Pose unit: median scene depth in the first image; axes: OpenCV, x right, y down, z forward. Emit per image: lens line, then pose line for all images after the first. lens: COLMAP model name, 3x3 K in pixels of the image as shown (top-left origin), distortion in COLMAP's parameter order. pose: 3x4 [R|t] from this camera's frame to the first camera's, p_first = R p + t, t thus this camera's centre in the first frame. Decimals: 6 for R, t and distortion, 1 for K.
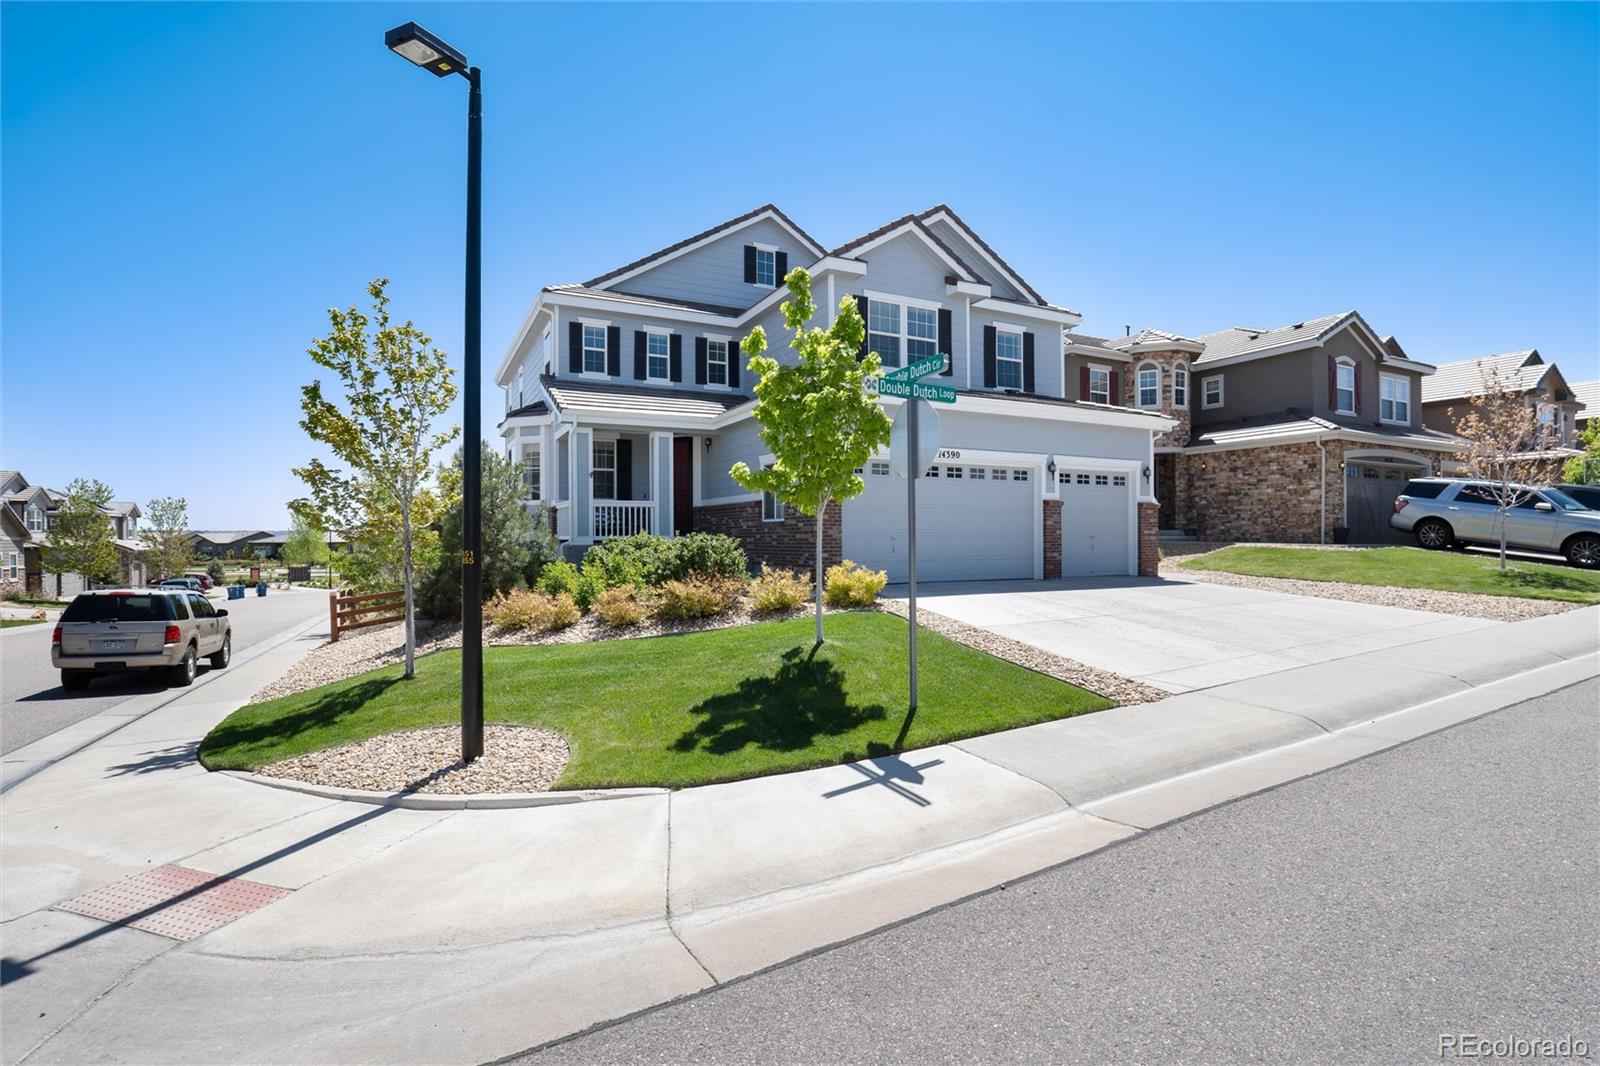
lens RADIAL K [[763.5, 0, 804.9], [0, 763.5, 546.8], [0, 0, 1]] dist [-0.025989, 0.000266]
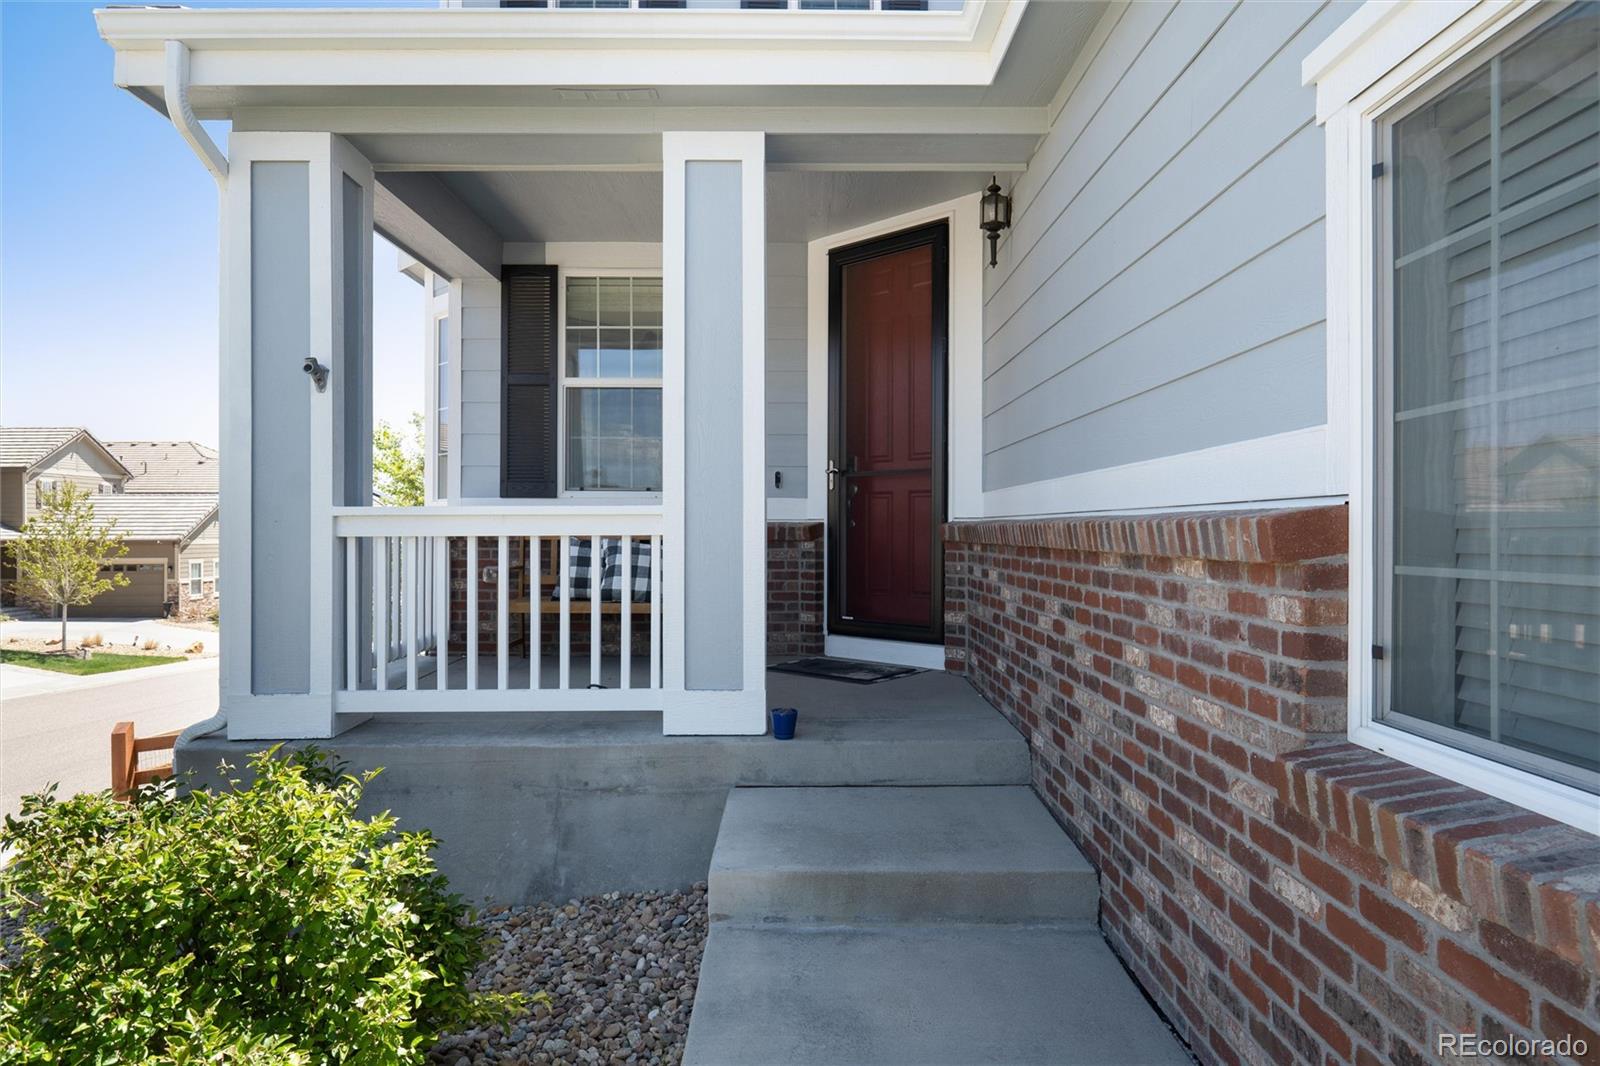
lens RADIAL K [[1009.5, 0, 800.0], [0, 1009.5, 533.0], [0, 0, 1]] dist [-0.072448, -0.000153]
pose [[0.895638, 0.009212, -0.444689, -0.056929], [-0.014505, 0.999859, -0.008503, -0.050745], [0.444547, 0.014066, 0.895645, 0.784668]]
